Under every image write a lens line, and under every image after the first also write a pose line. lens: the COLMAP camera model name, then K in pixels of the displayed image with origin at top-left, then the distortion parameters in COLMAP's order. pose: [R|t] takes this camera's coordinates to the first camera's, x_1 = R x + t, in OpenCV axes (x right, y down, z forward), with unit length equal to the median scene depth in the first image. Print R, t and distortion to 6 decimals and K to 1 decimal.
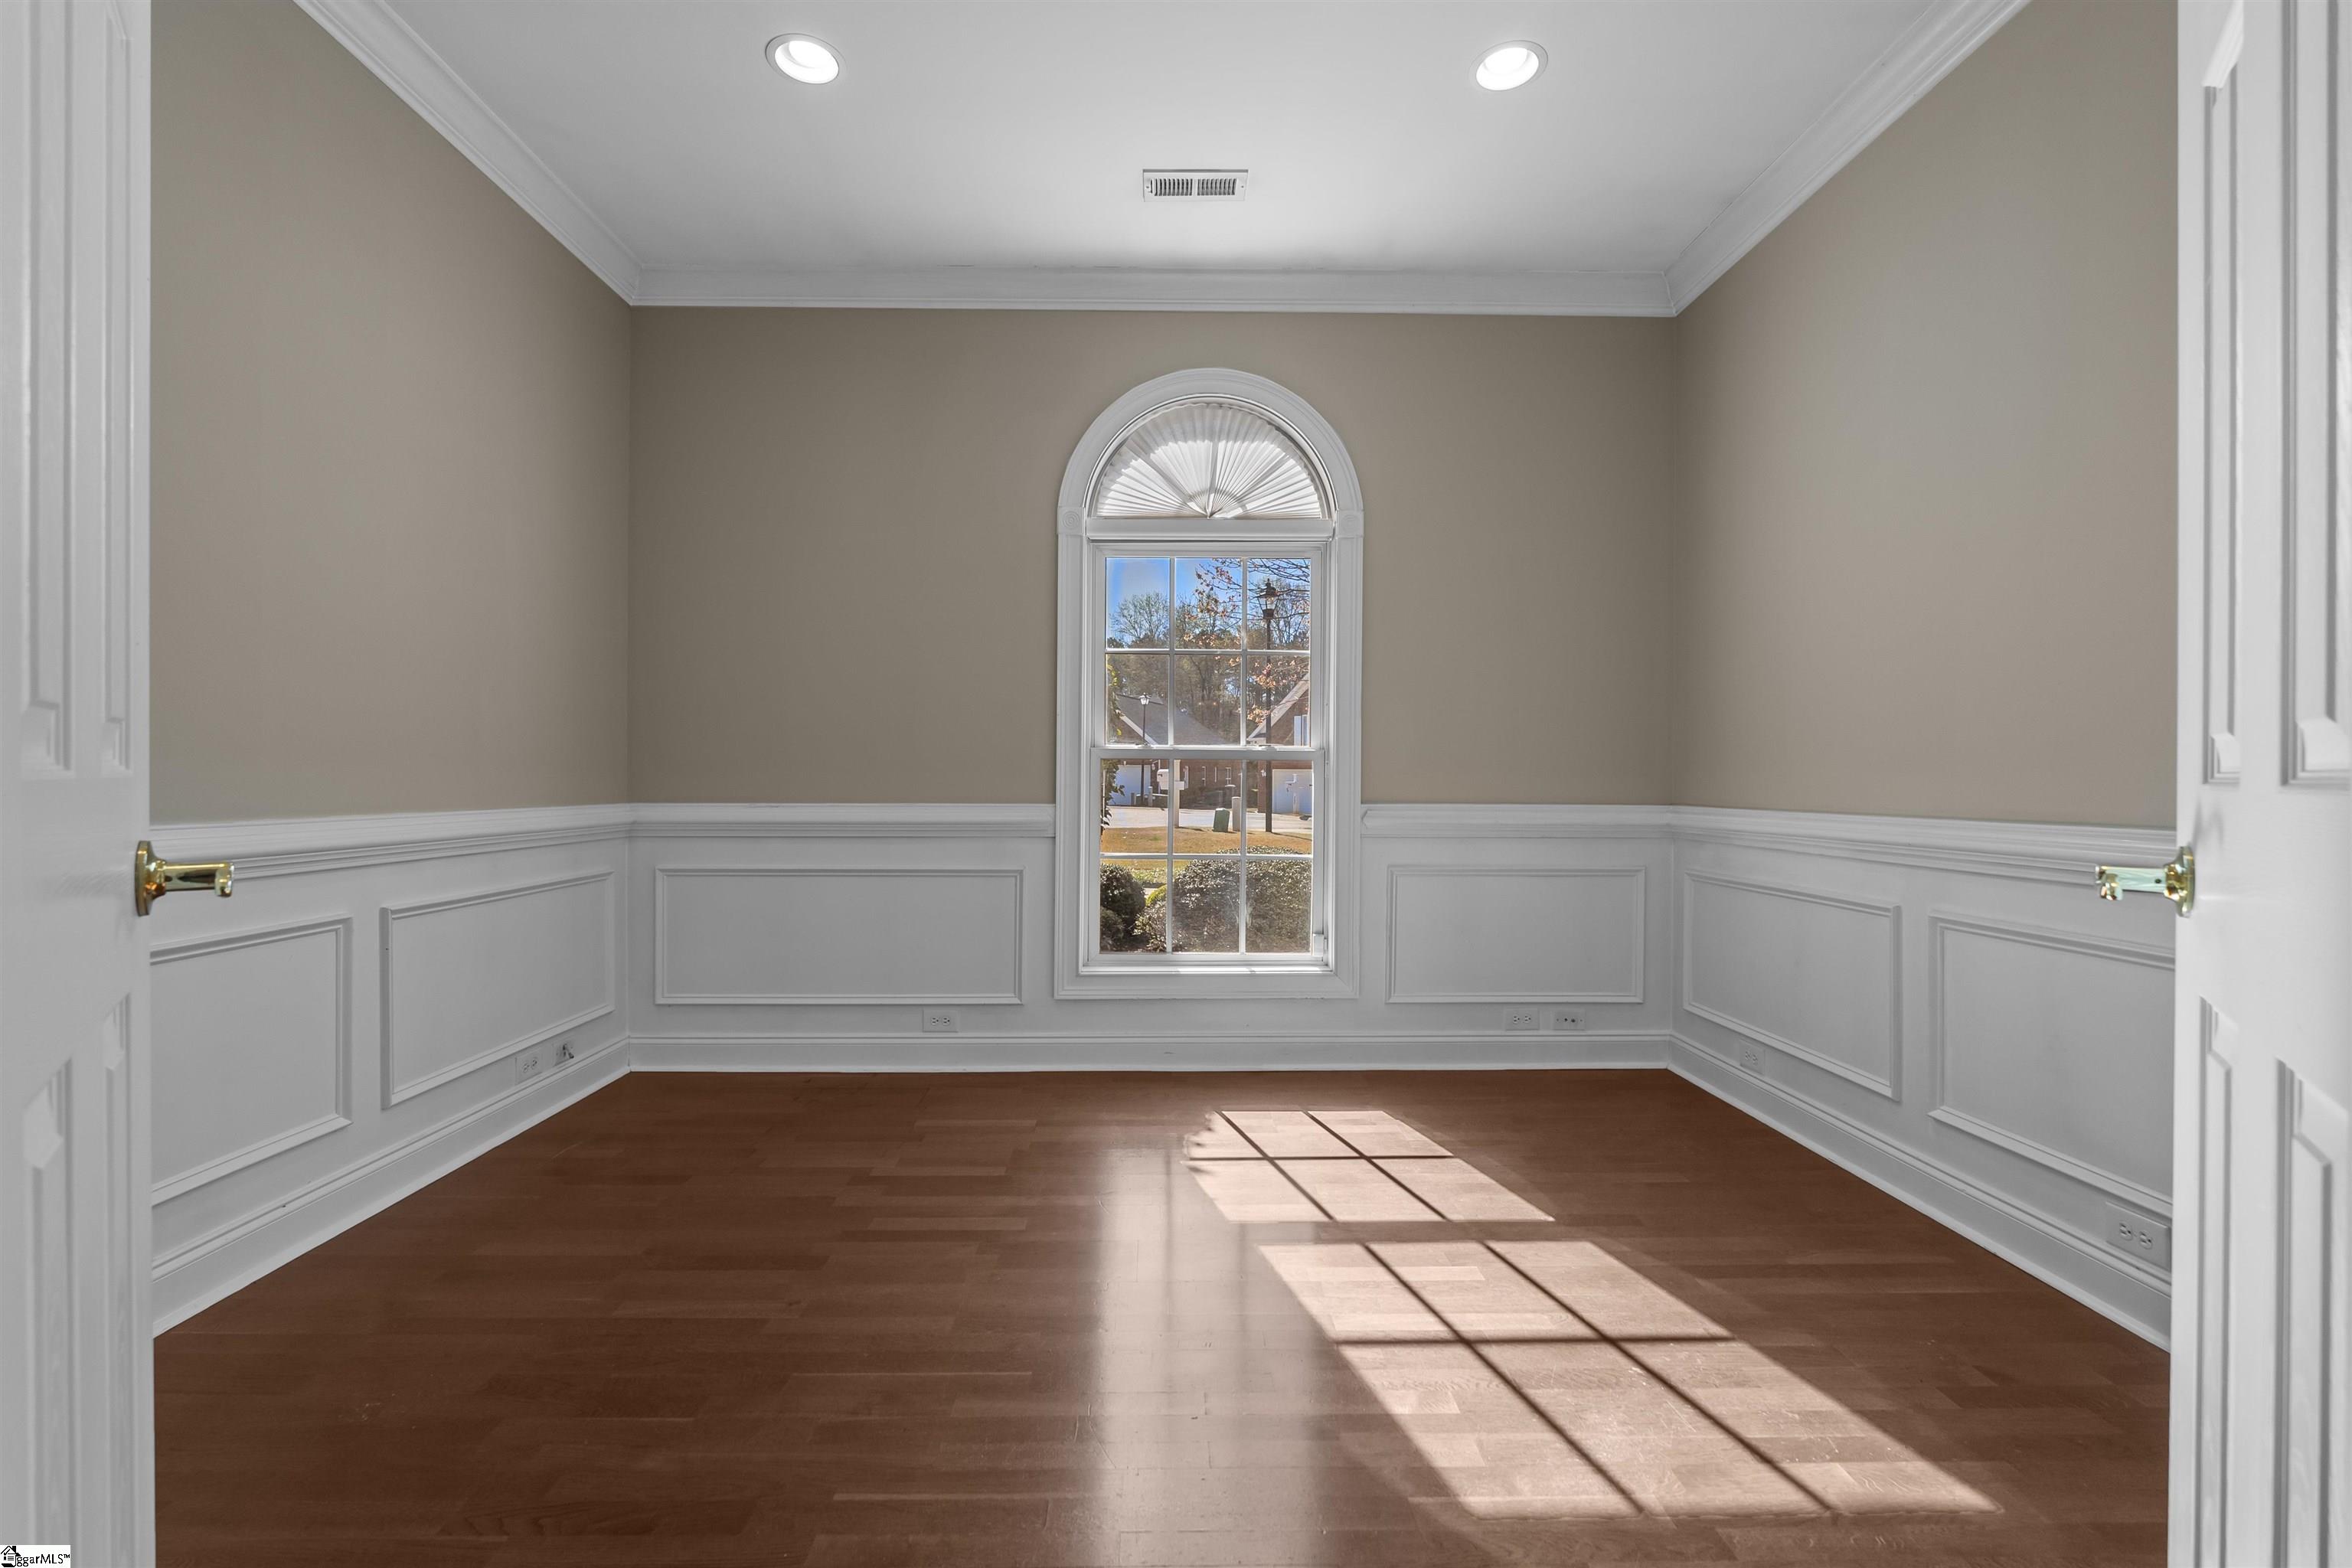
lens RADIAL K [[1028.0, 0, 1173.0], [0, 1028.0, 779.1], [0, 0, 1]] dist [-0.005146, -0.000188]
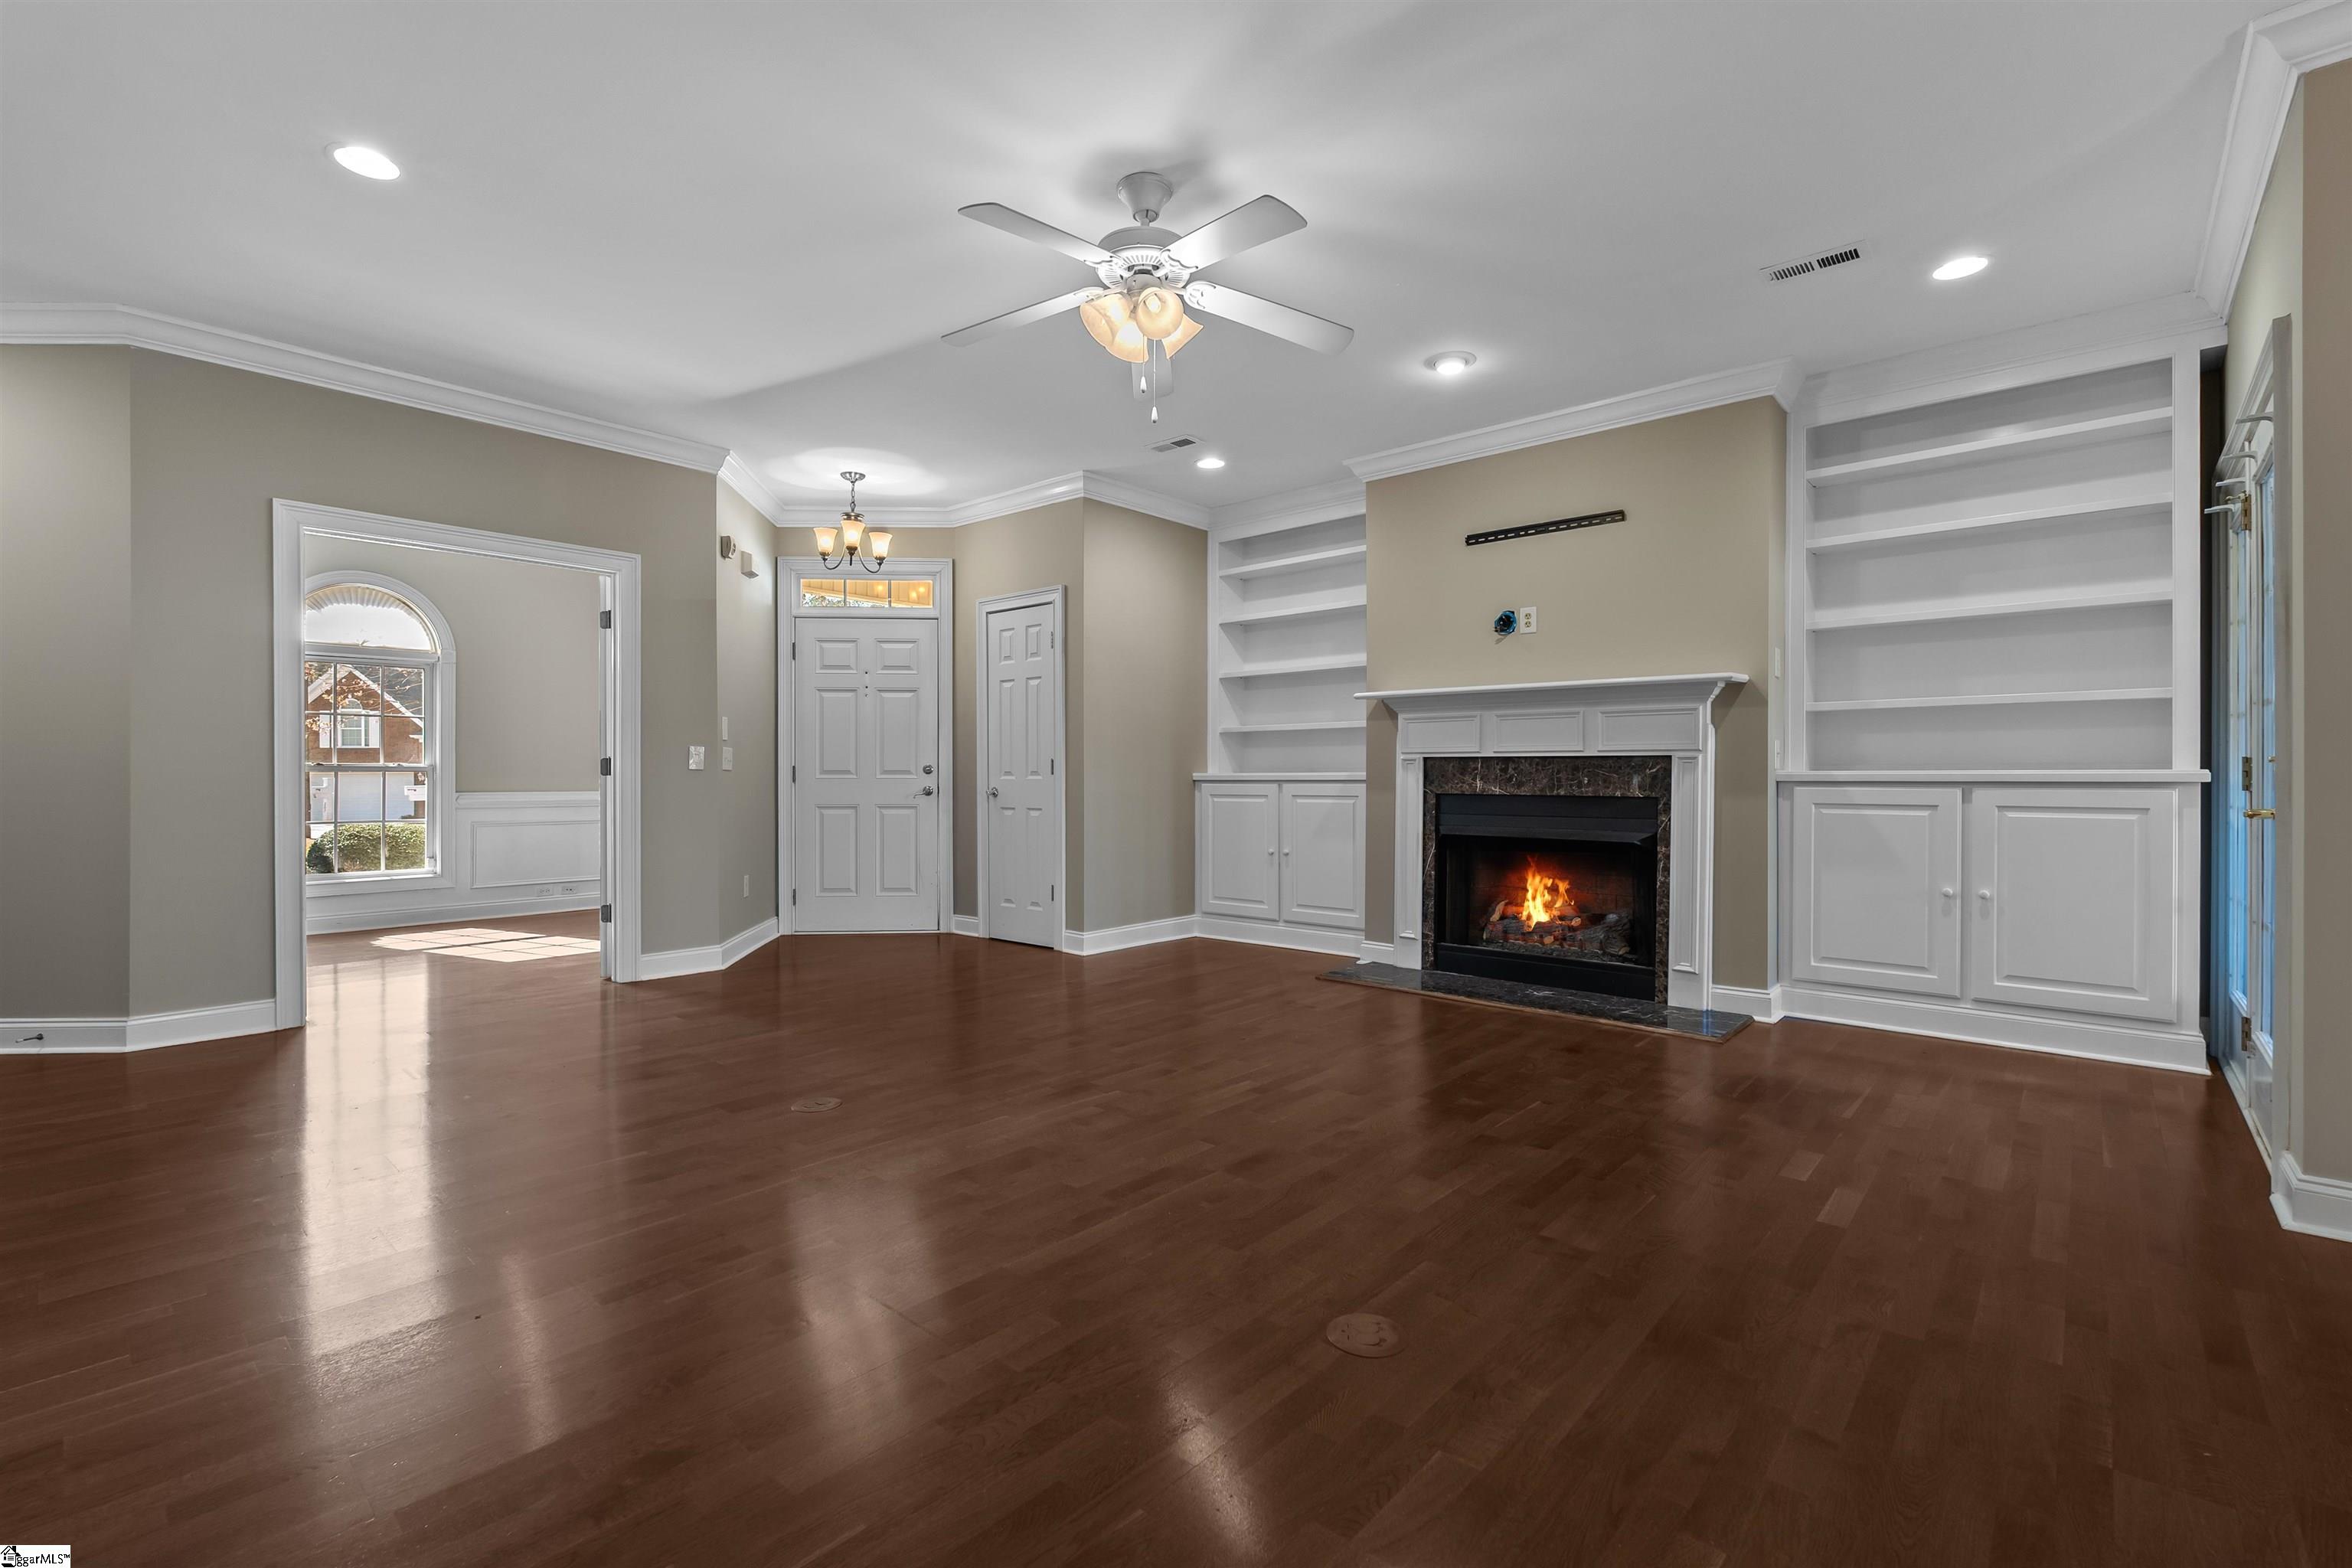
lens RADIAL K [[1028.0, 0, 1183.6], [0, 1028.0, 779.2], [0, 0, 1]] dist [-0.005146, -0.000188]
pose [[0.681167, -0.004302, 0.732115, -0.341311], [0.003070, 0.999991, 0.003020, -0.005198], [-0.732122, 0.000190, 0.681174, -1.532076]]
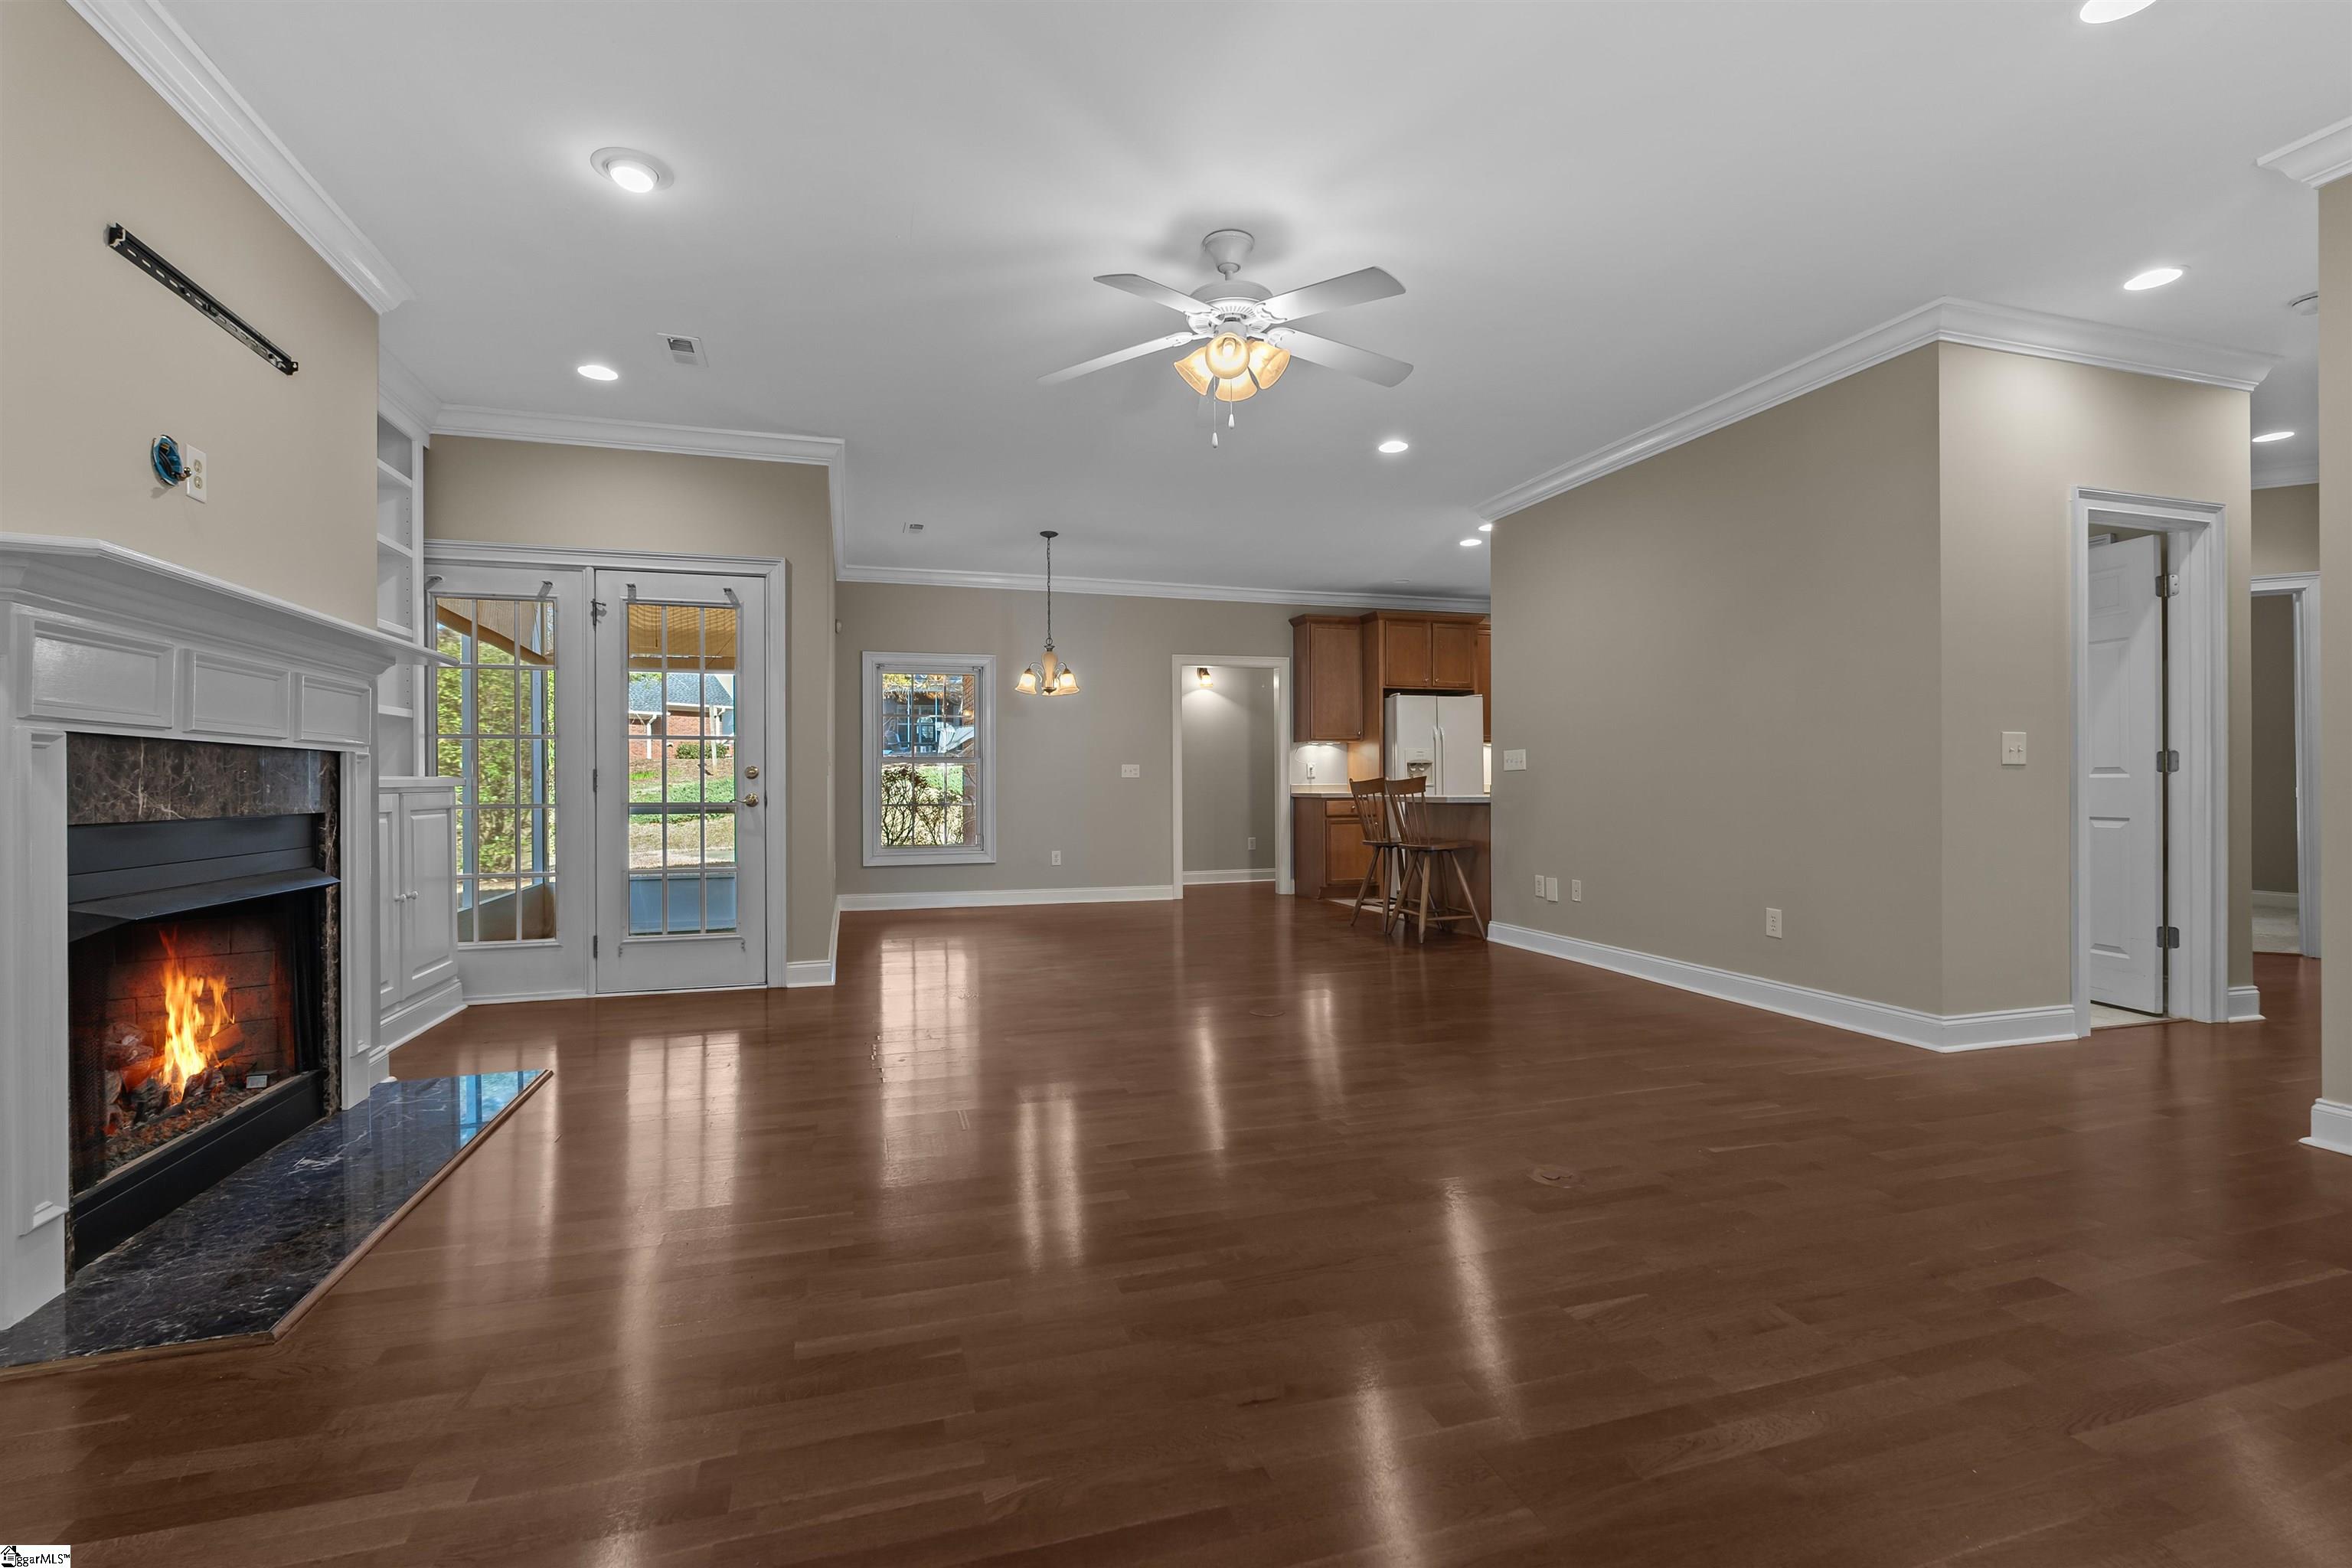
lens RADIAL K [[1028.0, 0, 1177.3], [0, 1028.0, 786.6], [0, 0, 1]] dist [-0.005146, -0.000188]
pose [[-0.960709, 0.002774, -0.277542, 0.589673], [0.000946, 0.999977, 0.006720, -0.004210], [0.277555, 0.006193, -0.960690, -0.002202]]
